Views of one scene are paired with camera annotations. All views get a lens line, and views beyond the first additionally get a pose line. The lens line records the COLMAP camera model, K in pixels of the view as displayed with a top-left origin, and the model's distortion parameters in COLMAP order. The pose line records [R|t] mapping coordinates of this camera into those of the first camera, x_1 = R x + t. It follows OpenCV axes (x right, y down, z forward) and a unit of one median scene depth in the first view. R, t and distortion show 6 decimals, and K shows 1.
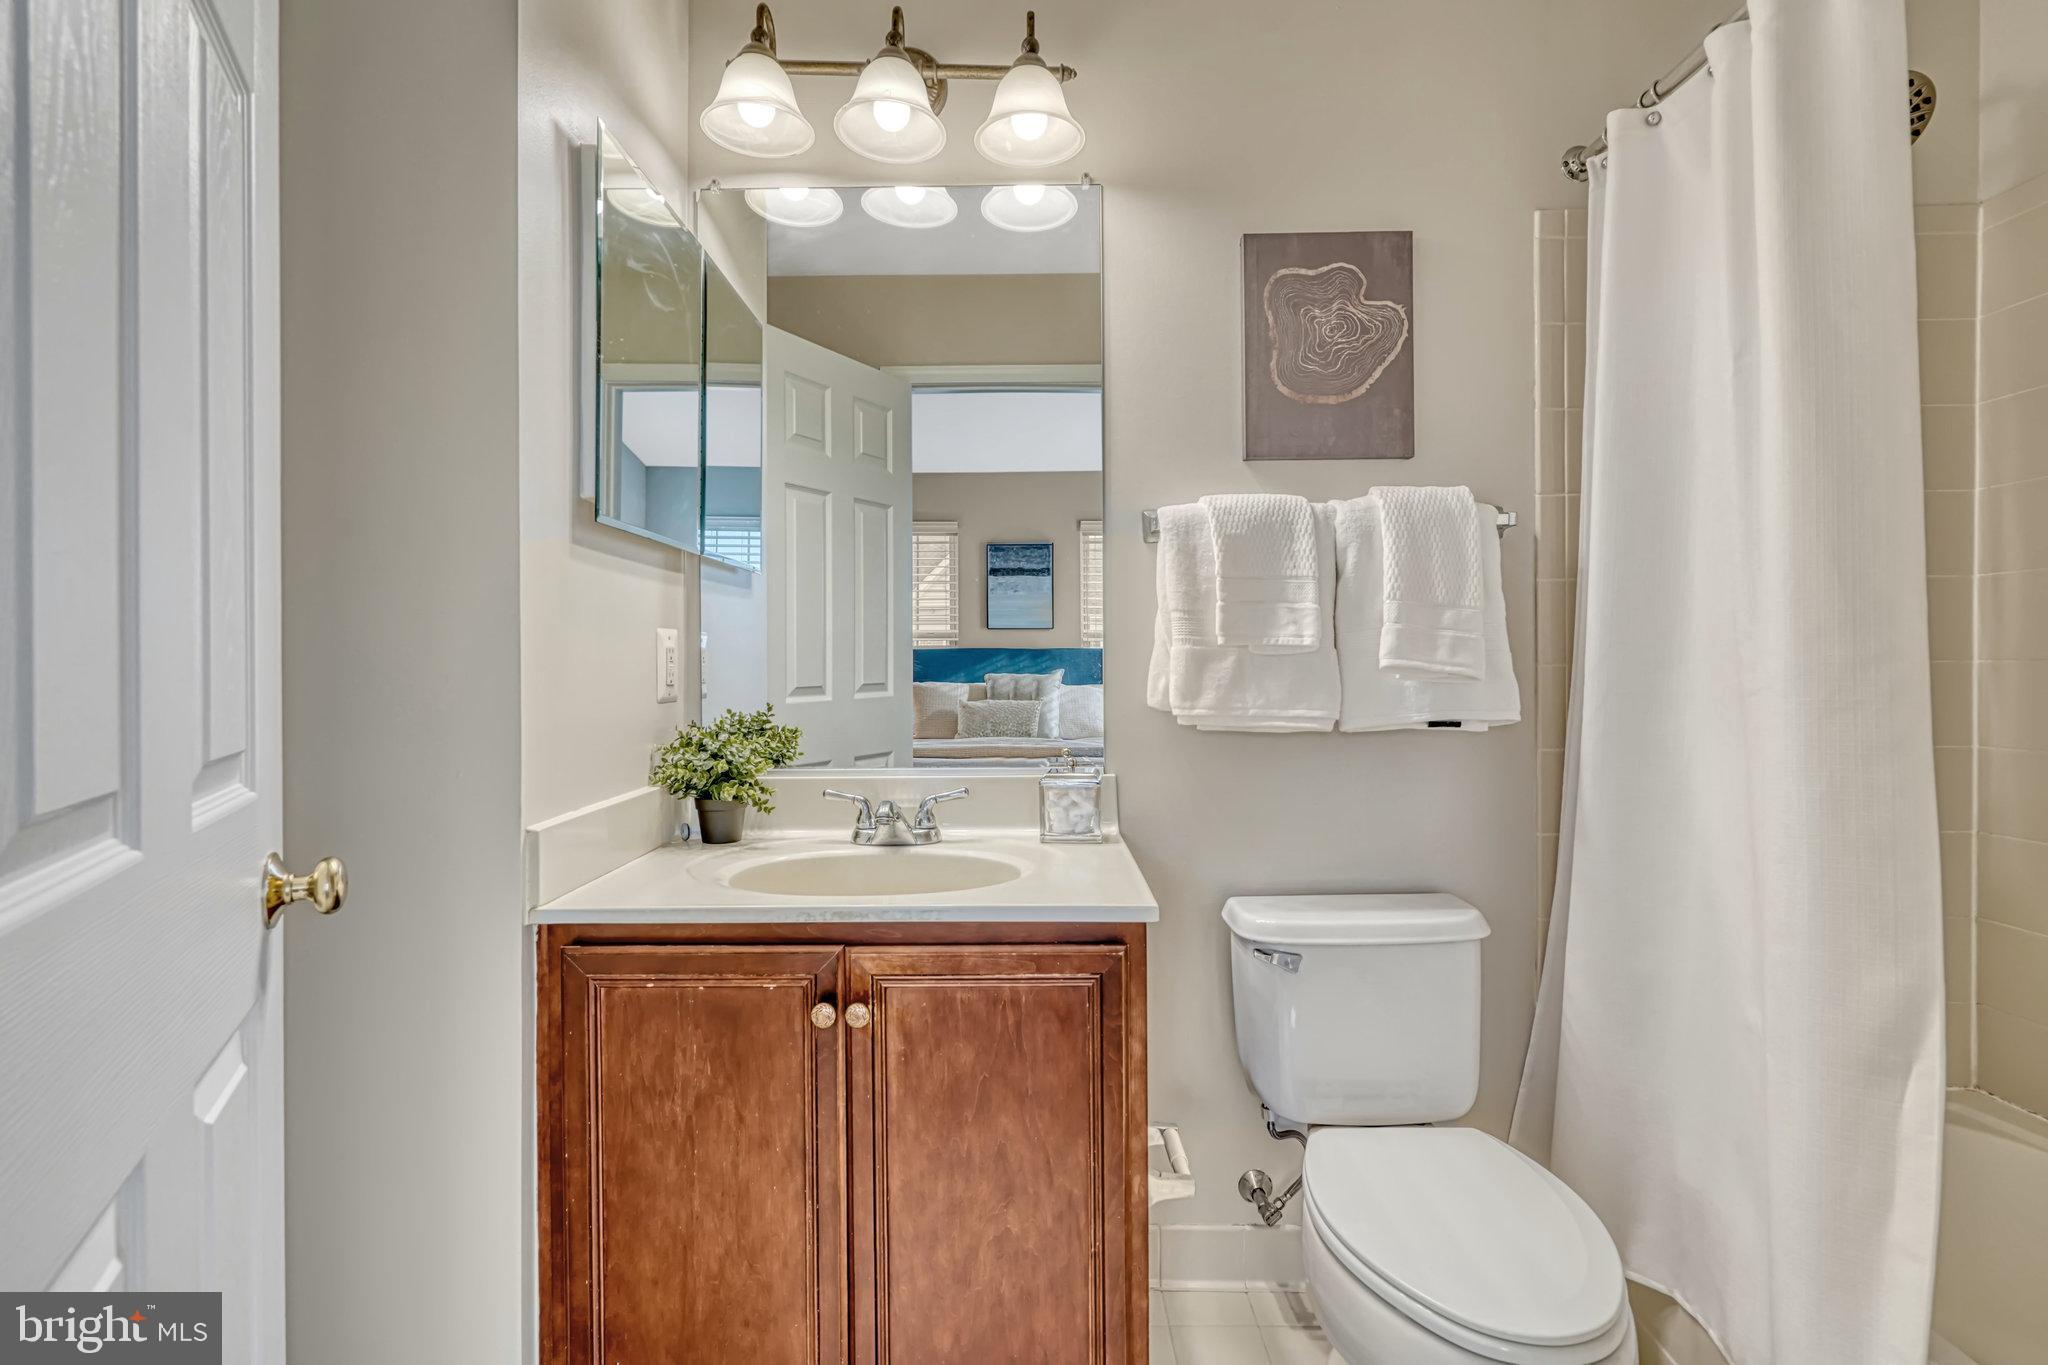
lens RADIAL K [[968.3, 0, 1021.3], [0, 968.3, 666.0], [0, 0, 1]] dist [0.000554, 0.000095]
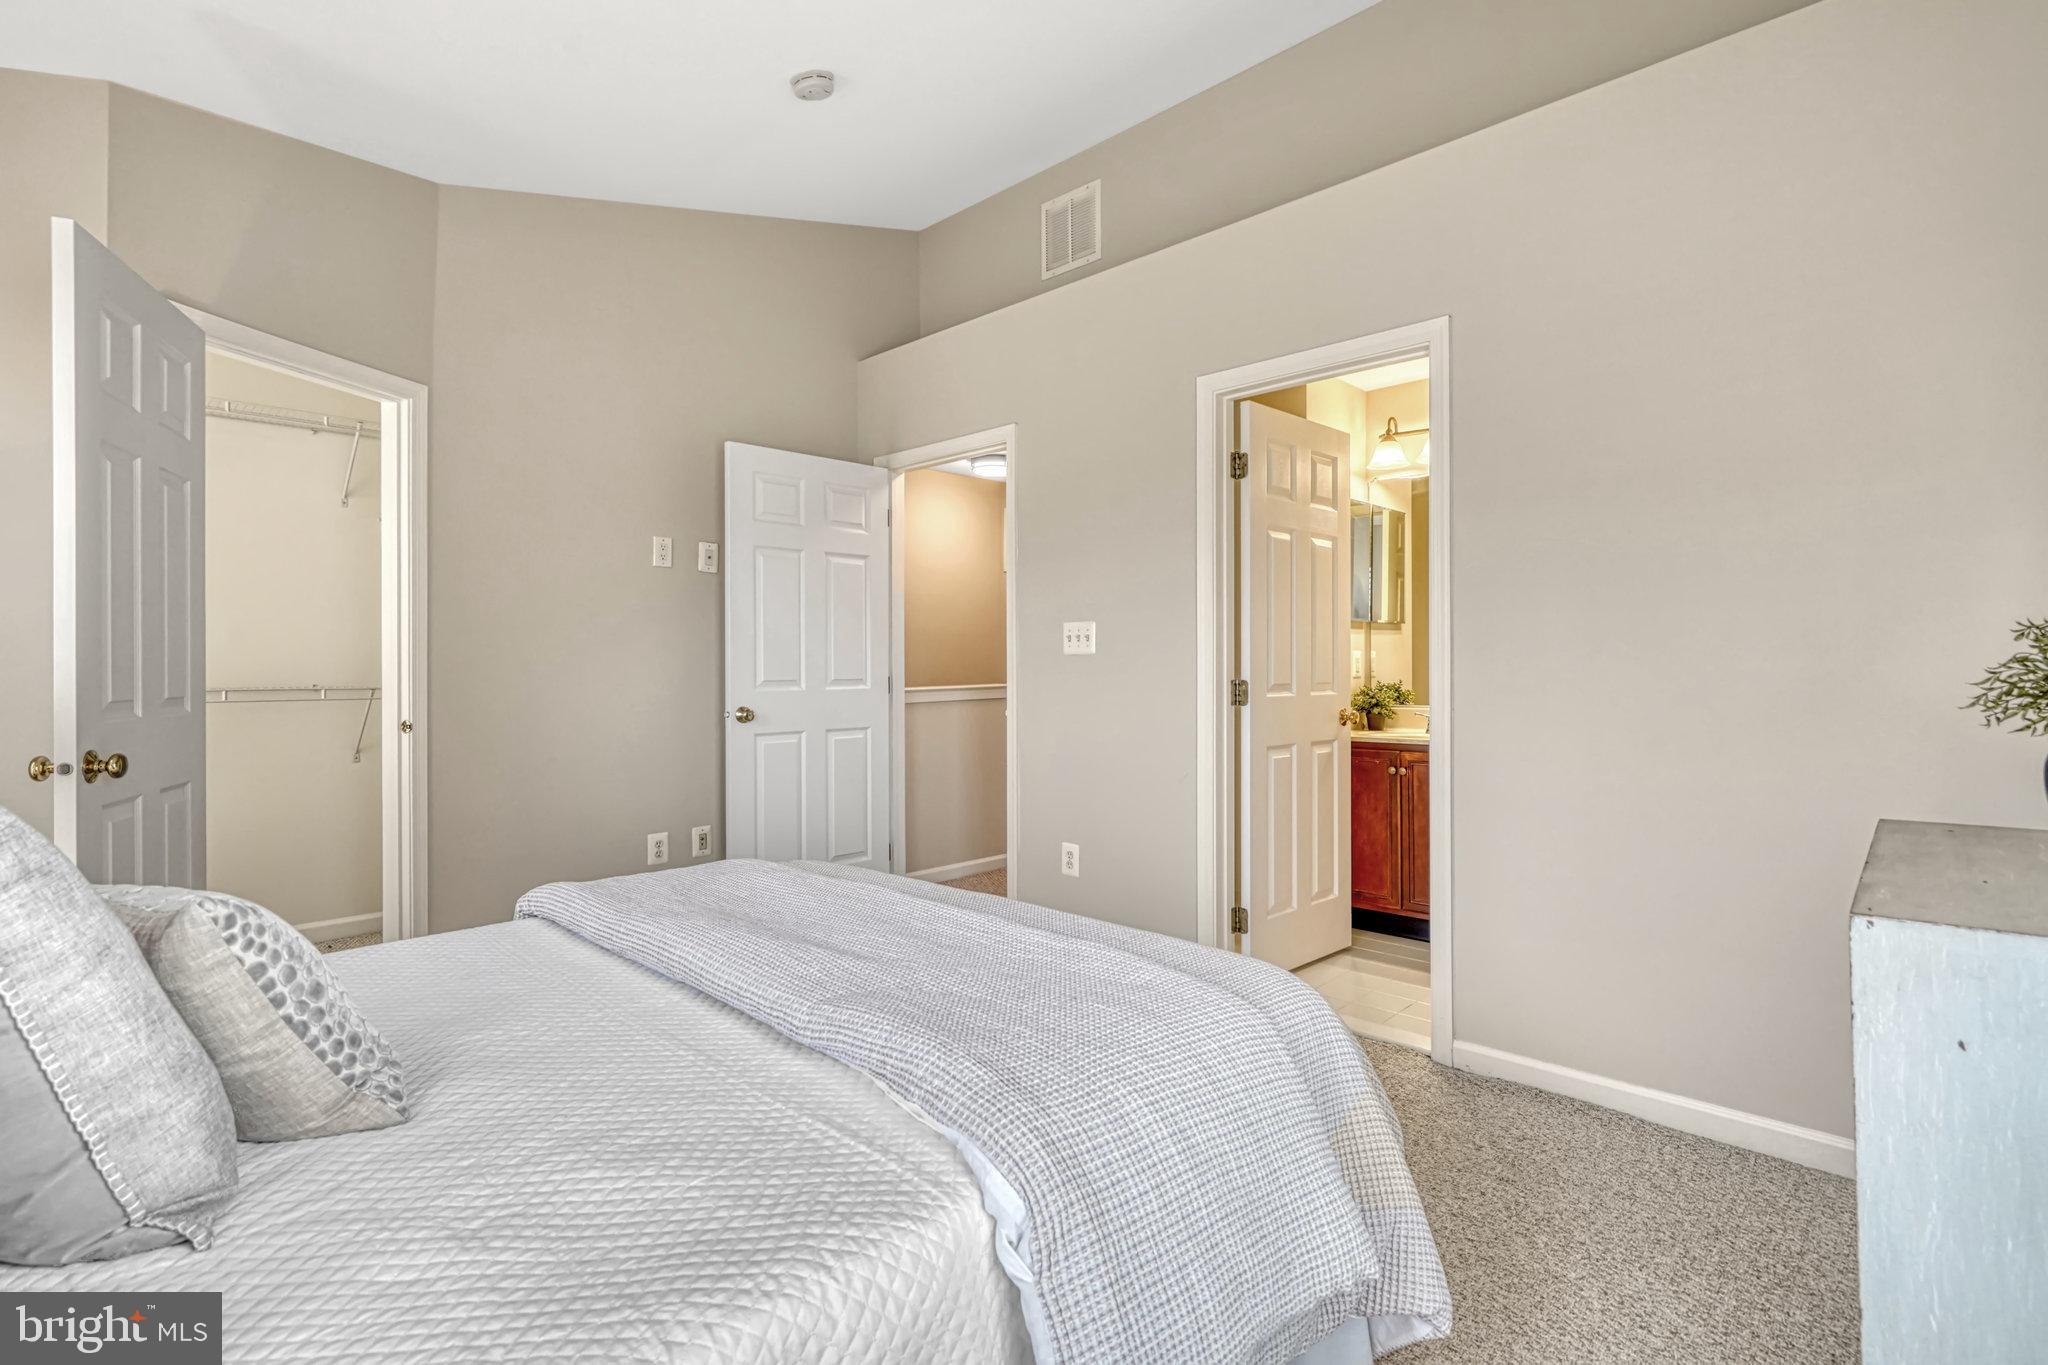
lens RADIAL K [[968.3, 0, 1021.3], [0, 968.3, 666.0], [0, 0, 1]] dist [0.000554, 0.000095]
pose [[0.728037, 0.002989, -0.685531, 0.828017], [-0.000603, 0.999993, 0.003720, -0.006402], [0.685537, -0.002295, 0.728034, -1.656627]]
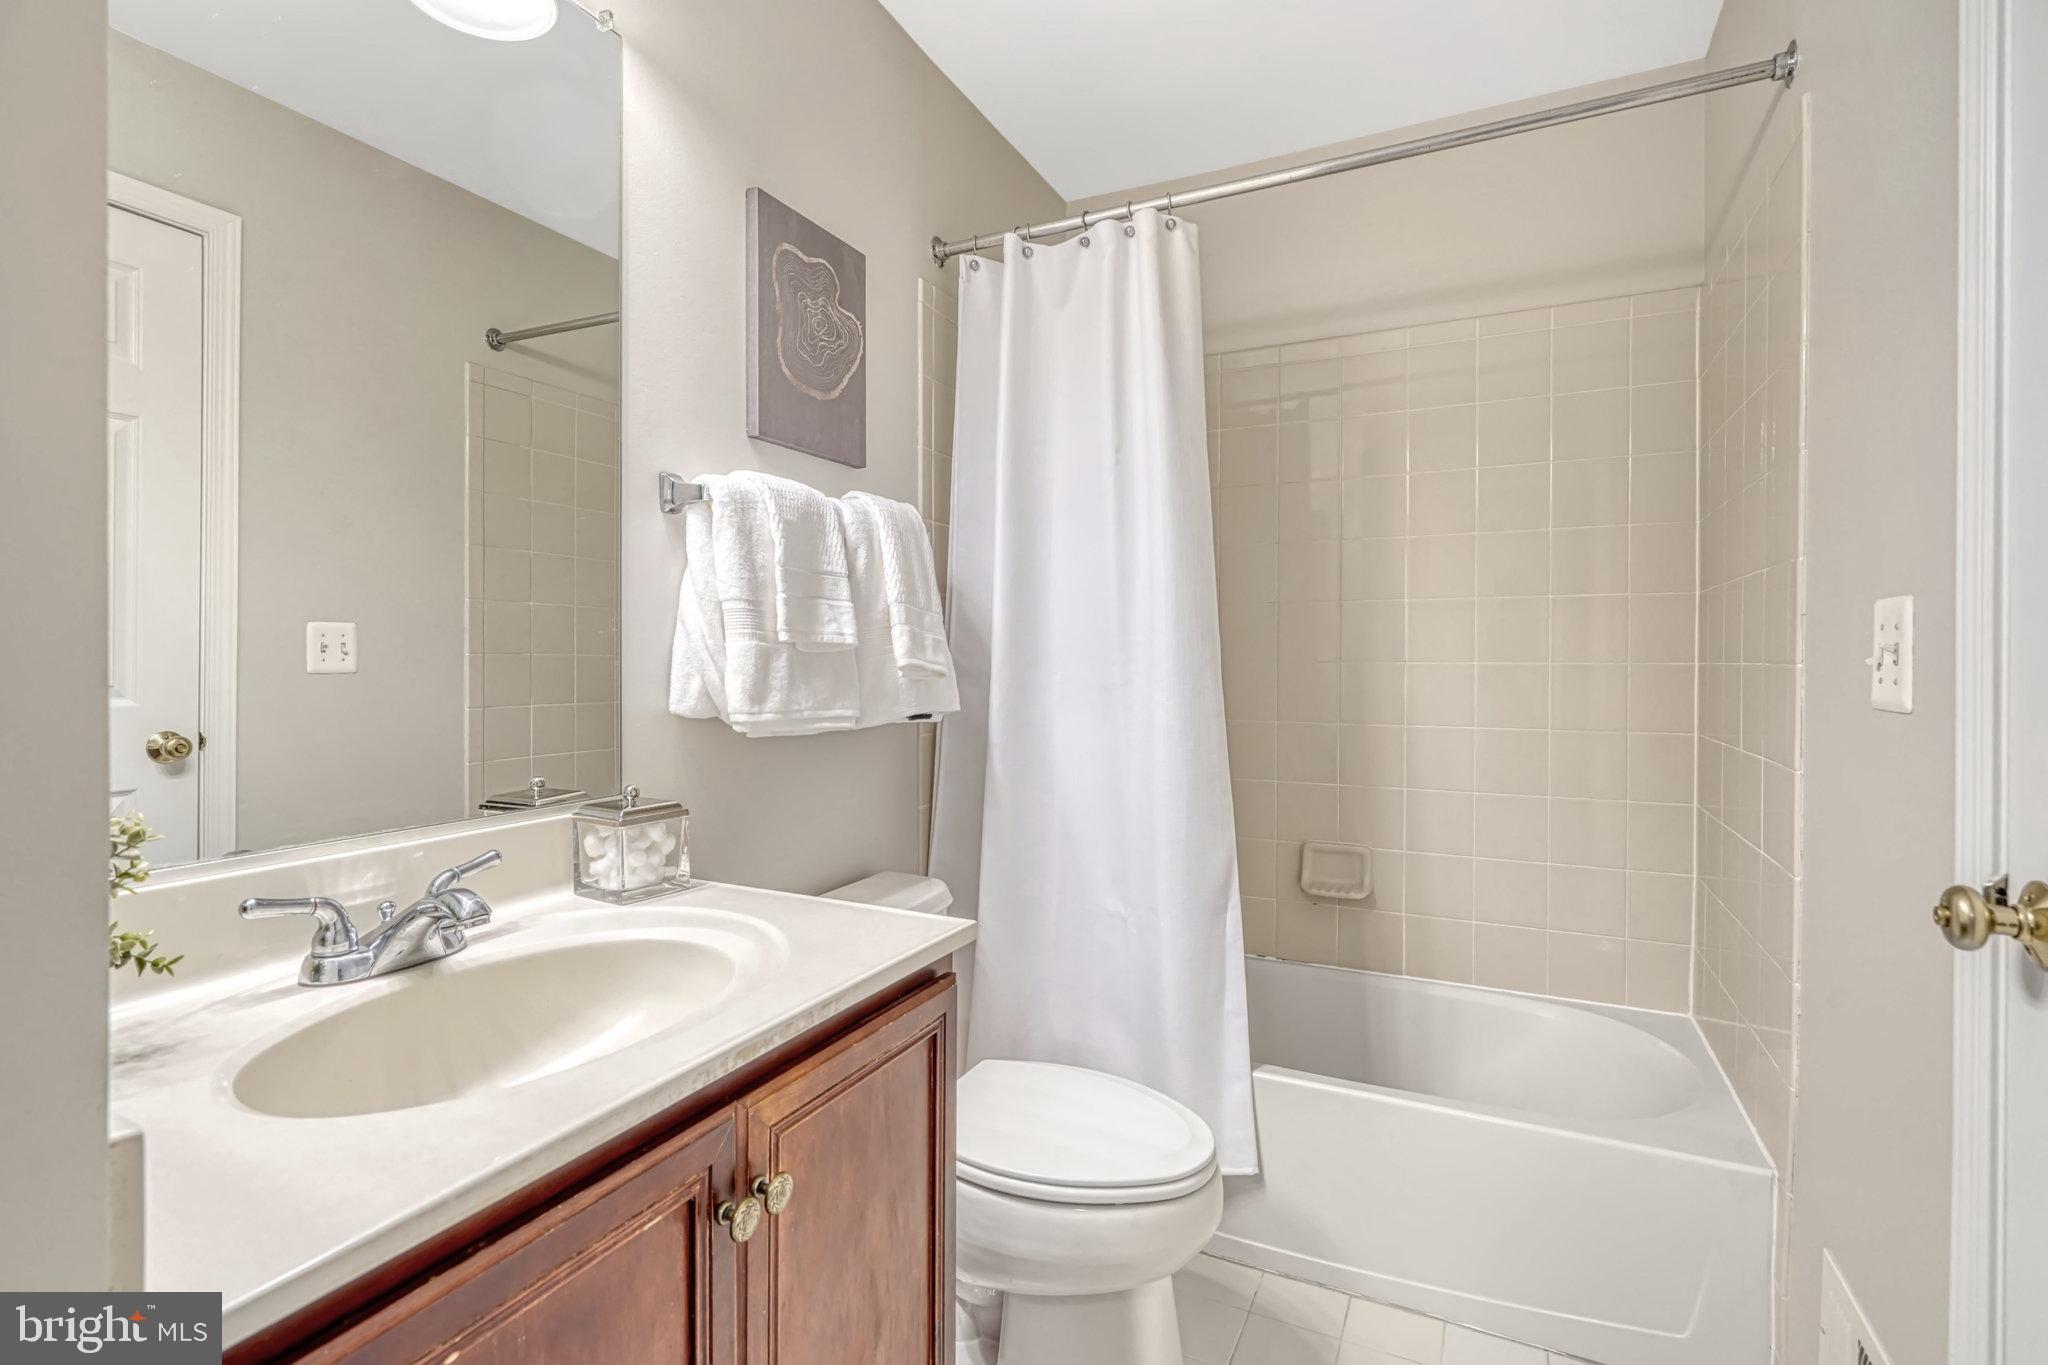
lens RADIAL K [[957.3, 0, 1025.8], [0, 957.3, 662.8], [0, 0, 1]] dist [-0.005049, -0.000375]
pose [[0.432380, 0.001402, 0.901690, -0.494856], [-0.004727, 0.999989, 0.000713, -0.003437], [-0.901679, -0.004571, 0.432382, 0.407590]]
